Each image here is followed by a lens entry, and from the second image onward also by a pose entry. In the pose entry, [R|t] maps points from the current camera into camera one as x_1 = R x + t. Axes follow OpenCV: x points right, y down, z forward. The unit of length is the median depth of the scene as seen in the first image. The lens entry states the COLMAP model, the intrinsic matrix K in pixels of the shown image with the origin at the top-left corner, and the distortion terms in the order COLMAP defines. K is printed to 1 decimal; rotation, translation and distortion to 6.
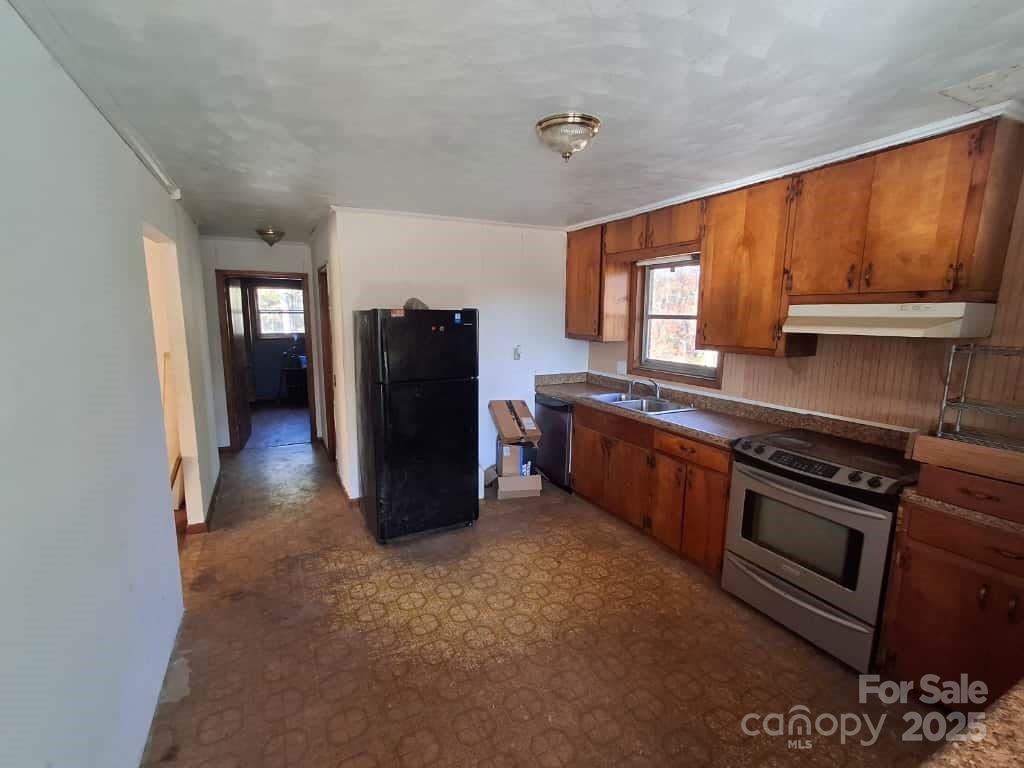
lens RADIAL K [[470.0, 0, 505.1], [0, 470.0, 384.8], [0, 0, 1]] dist [0.002426, 0.002998]
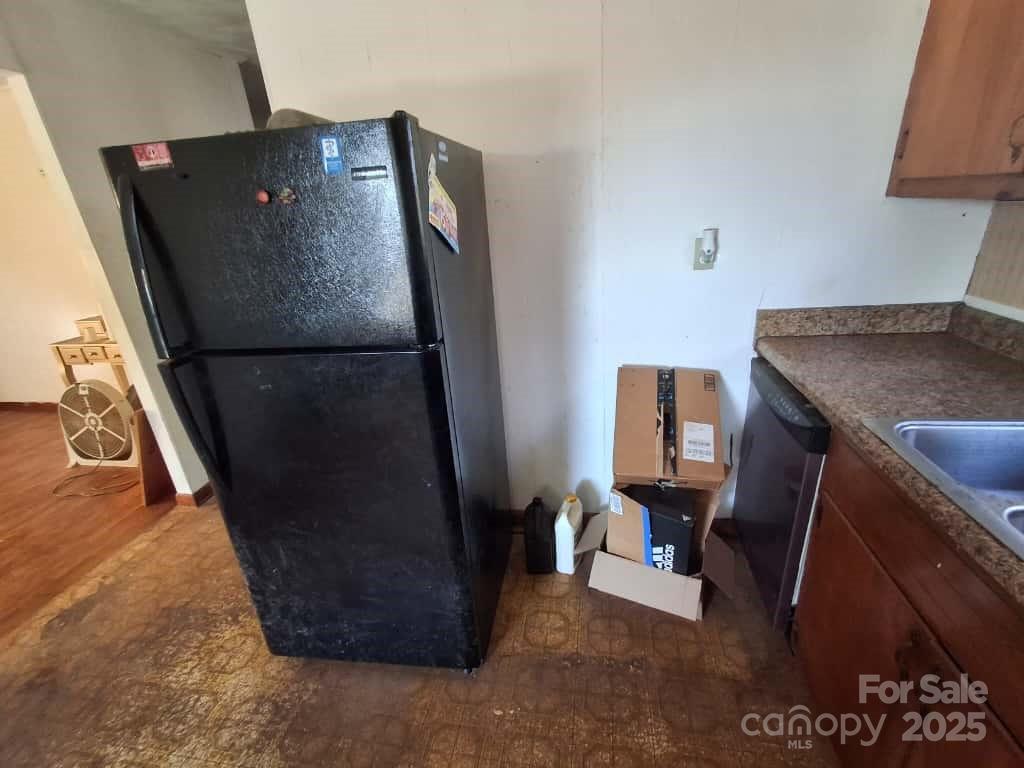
lens RADIAL K [[470.0, 0, 503.8], [0, 470.0, 385.9], [0, 0, 1]] dist [0.002426, 0.002998]
pose [[0.793050, 0.160264, -0.587697, 0.173976], [-0.009497, 0.967907, 0.251130, -0.069370], [0.609083, -0.193577, 0.769120, 0.749030]]
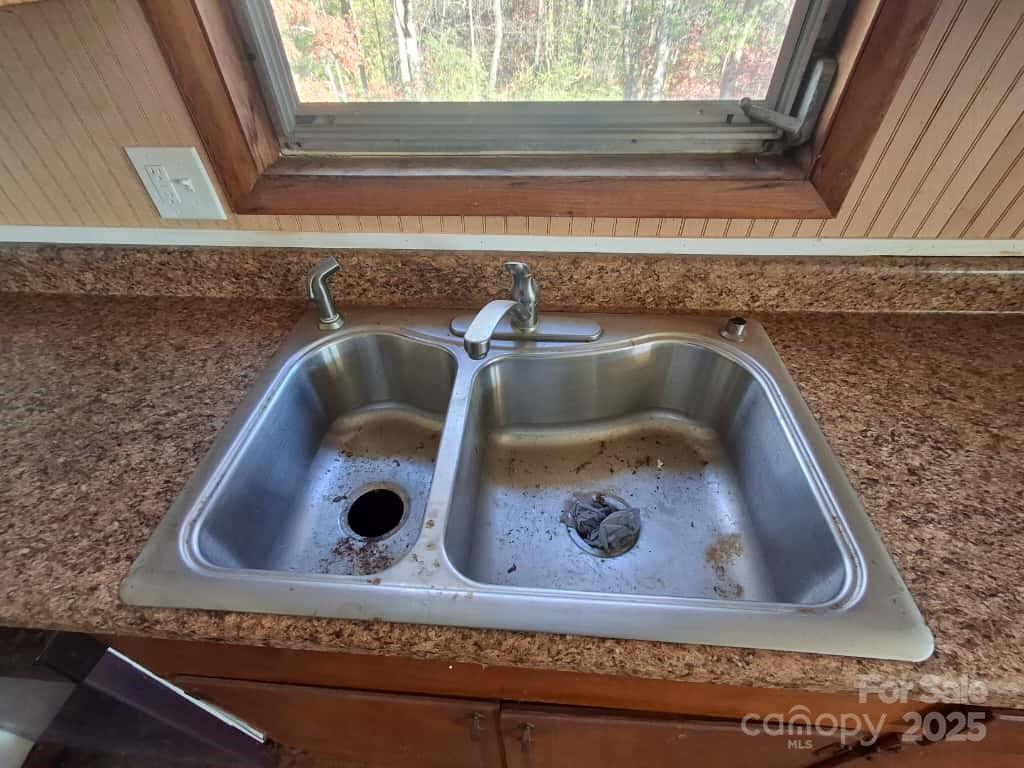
lens RADIAL K [[470.0, 0, 502.3], [0, 470.0, 393.1], [0, 0, 1]] dist [0.002426, 0.002998]
pose [[0.521469, -0.606216, 0.600477, 0.193679], [0.161350, 0.761097, 0.628250, -0.087121], [-0.837876, -0.230726, 0.494701, 0.981698]]
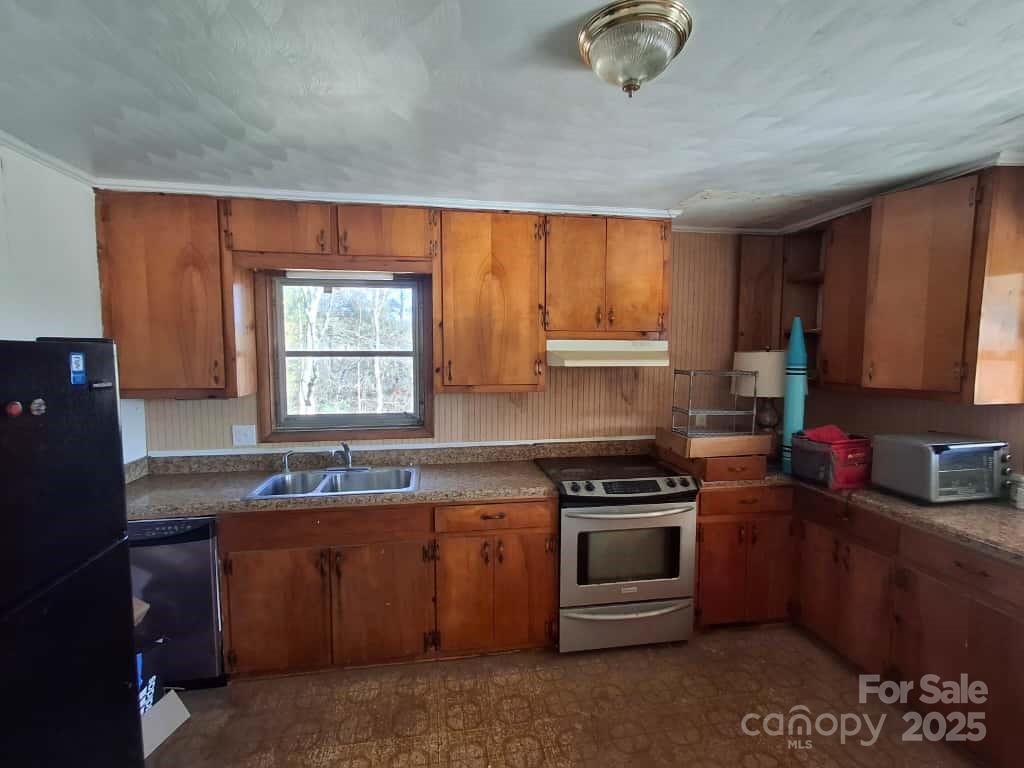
lens RADIAL K [[470.0, 0, 509.5], [0, 470.0, 383.8], [0, 0, 1]] dist [0.002426, 0.002998]
pose [[0.296889, -0.076879, 0.951812, -0.295516], [0.146692, 0.988594, 0.034094, -0.092455], [-0.943577, 0.129501, 0.304780, 0.586479]]
